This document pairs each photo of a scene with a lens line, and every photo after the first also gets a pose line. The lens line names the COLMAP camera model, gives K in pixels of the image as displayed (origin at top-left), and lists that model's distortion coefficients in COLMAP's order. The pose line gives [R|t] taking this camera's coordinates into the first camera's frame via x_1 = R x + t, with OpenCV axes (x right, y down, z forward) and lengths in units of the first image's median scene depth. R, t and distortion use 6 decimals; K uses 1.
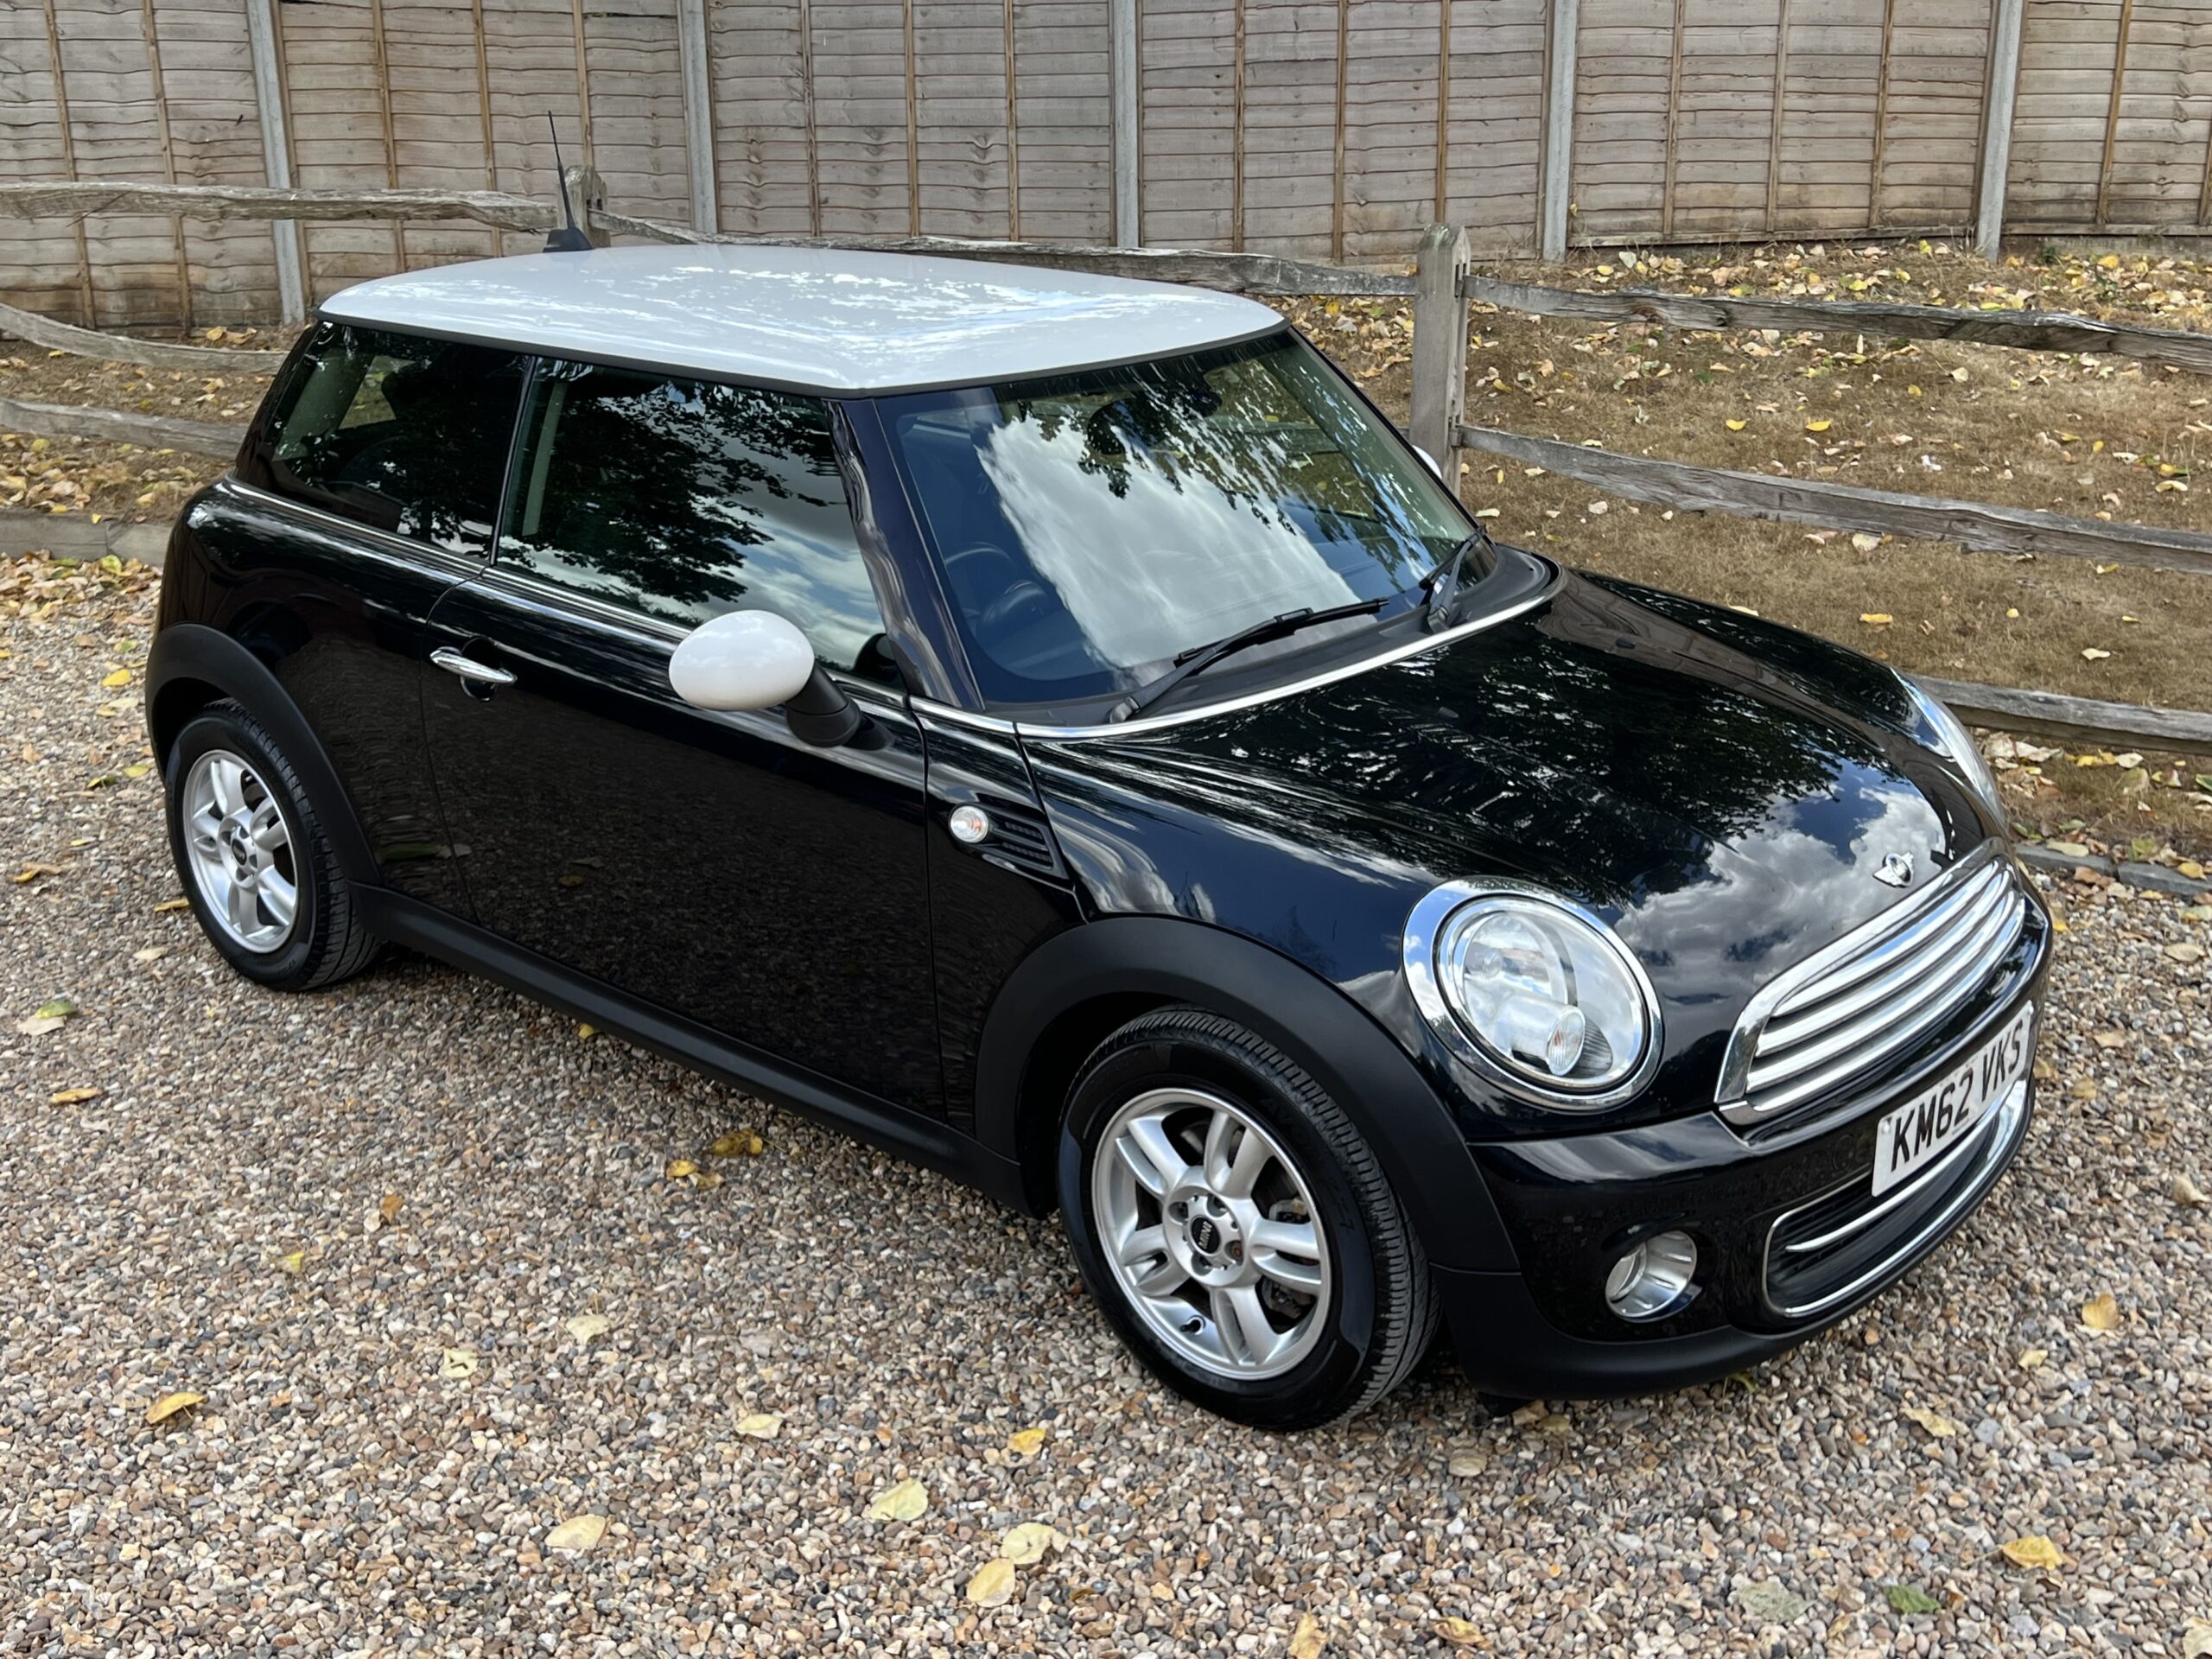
lens RADIAL K [[2351.9, 0, 1115.2], [0, 2351.9, 824.2], [0, 0, 1]] dist [0.080469, -0.168307]
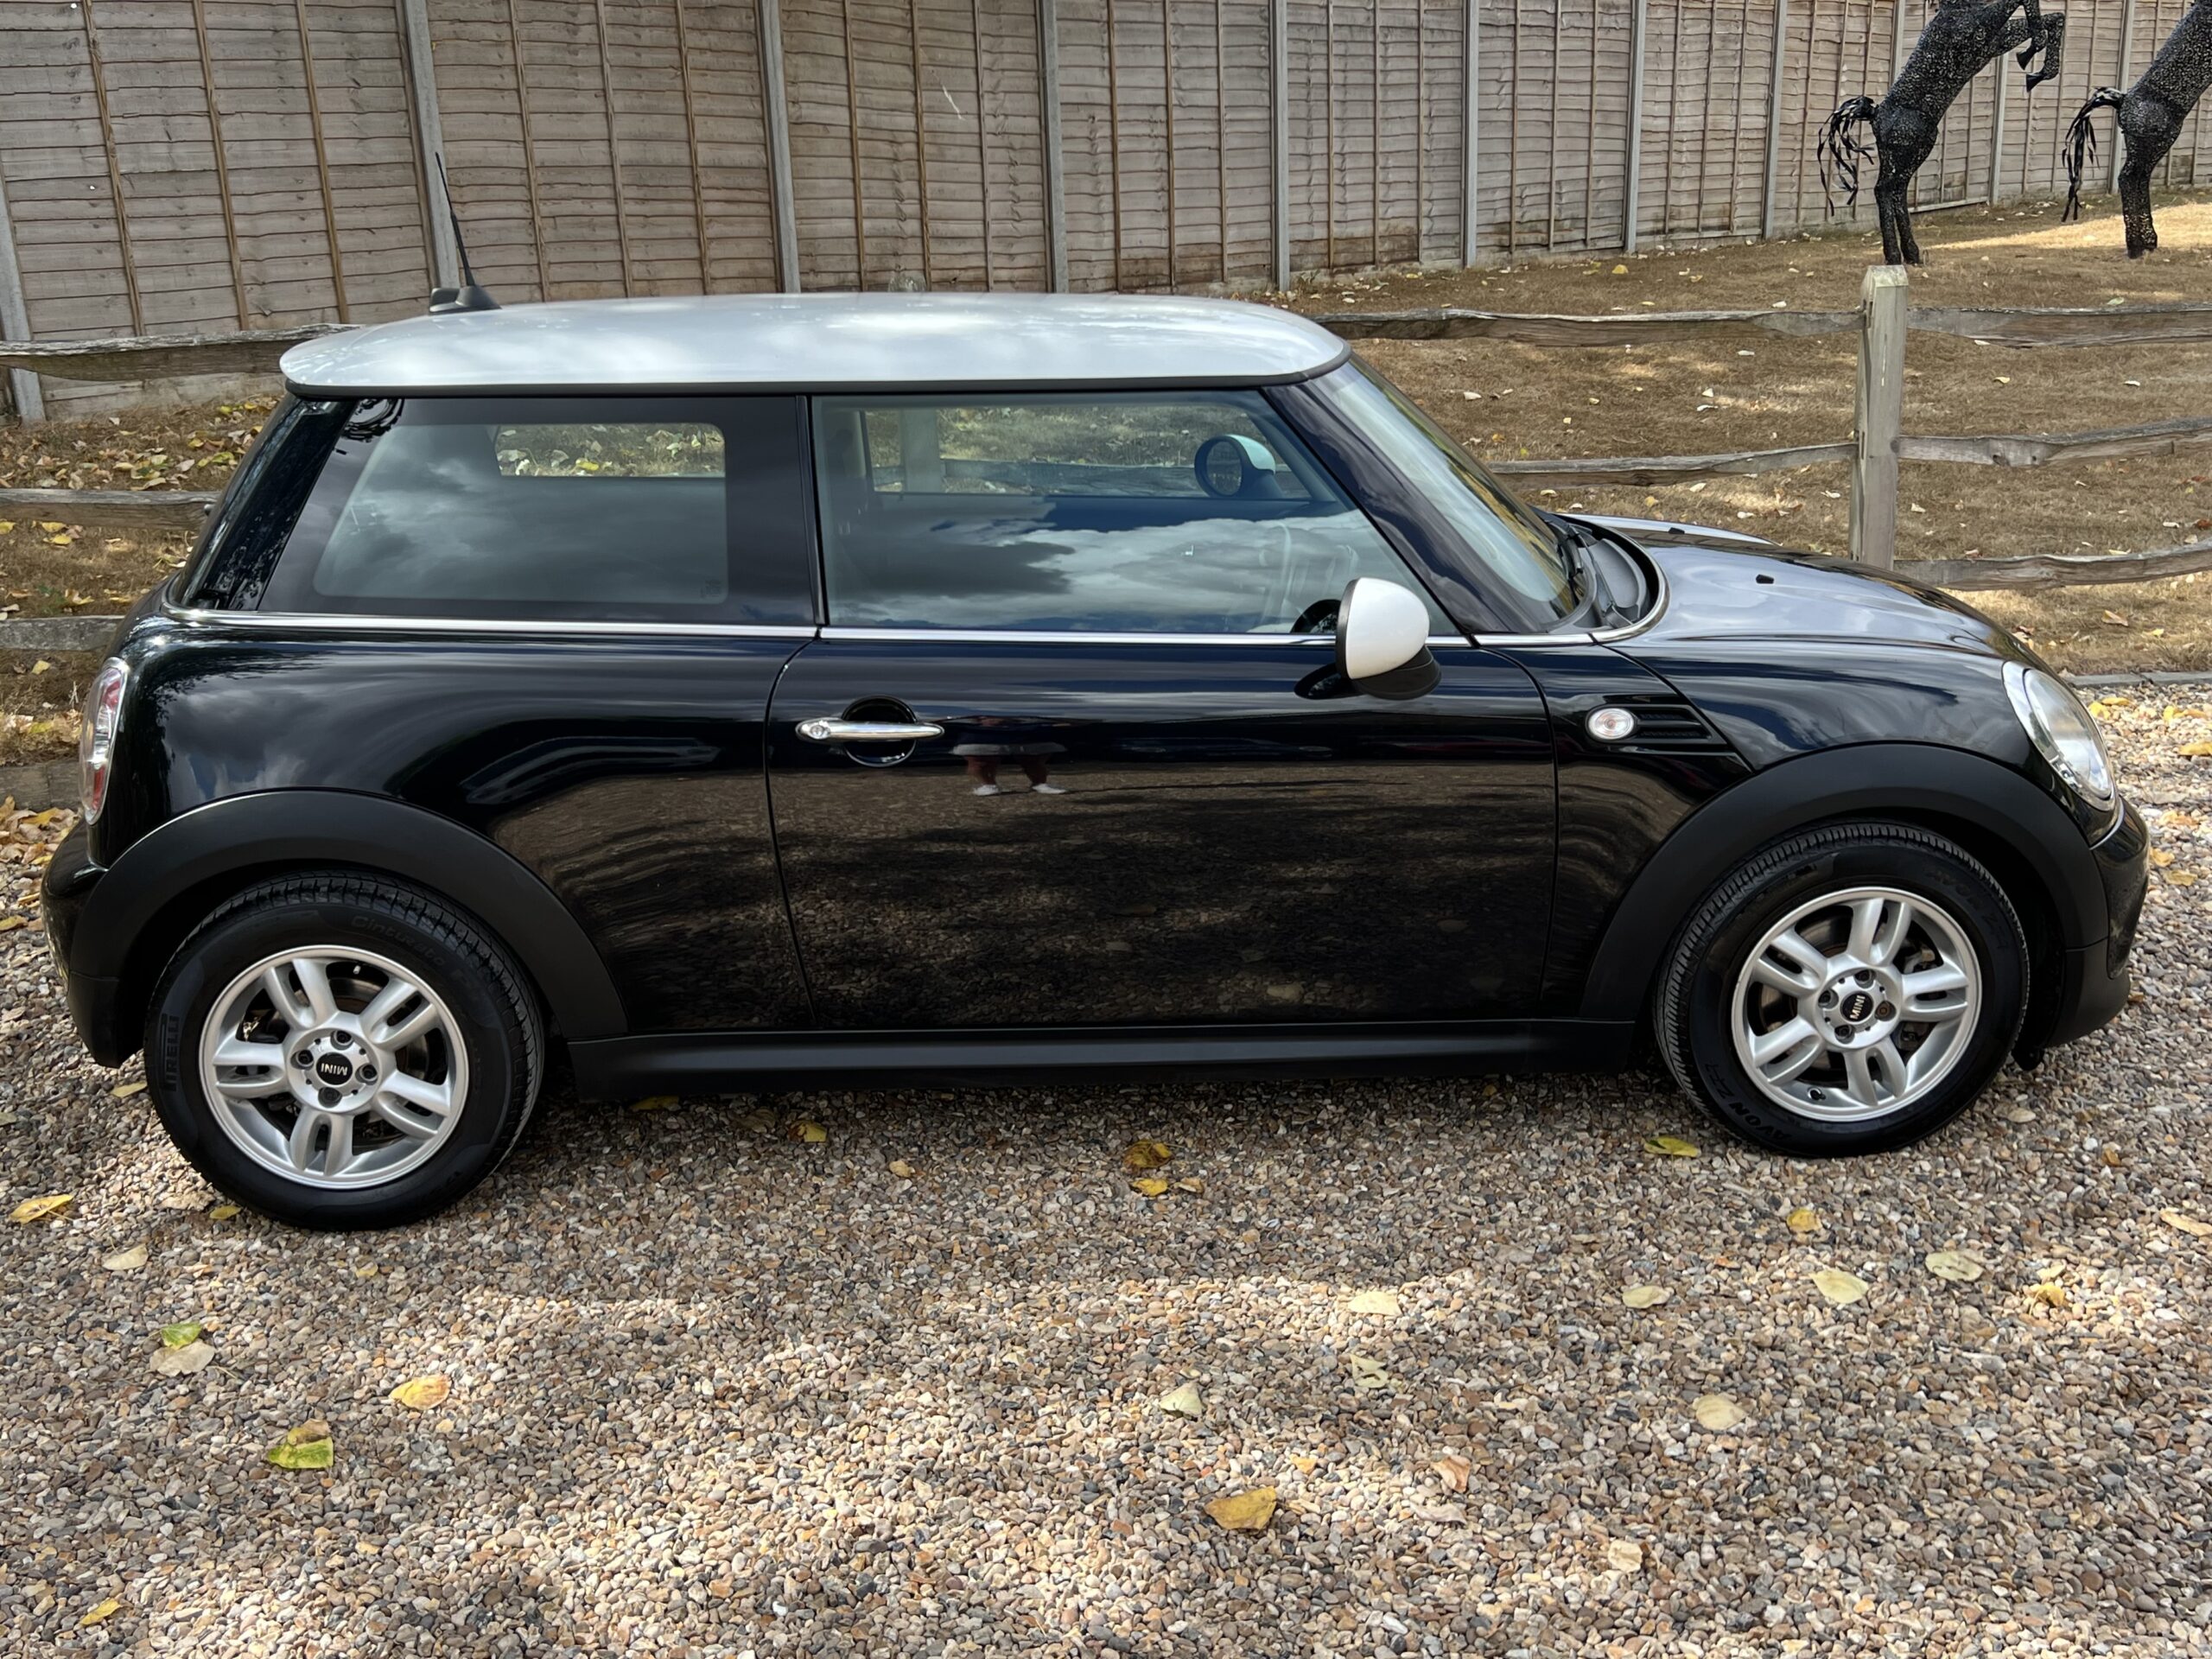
lens RADIAL K [[2145.2, 0, 1106.0], [0, 2145.2, 829.5], [0, 0, 1]] dist [0.017923, 0.006654]
pose [[0.714615, -0.209331, 0.667462, -0.943581], [0.234426, 0.970664, 0.053434, -0.063709], [-0.659067, 0.118286, 0.742724, 0.411543]]
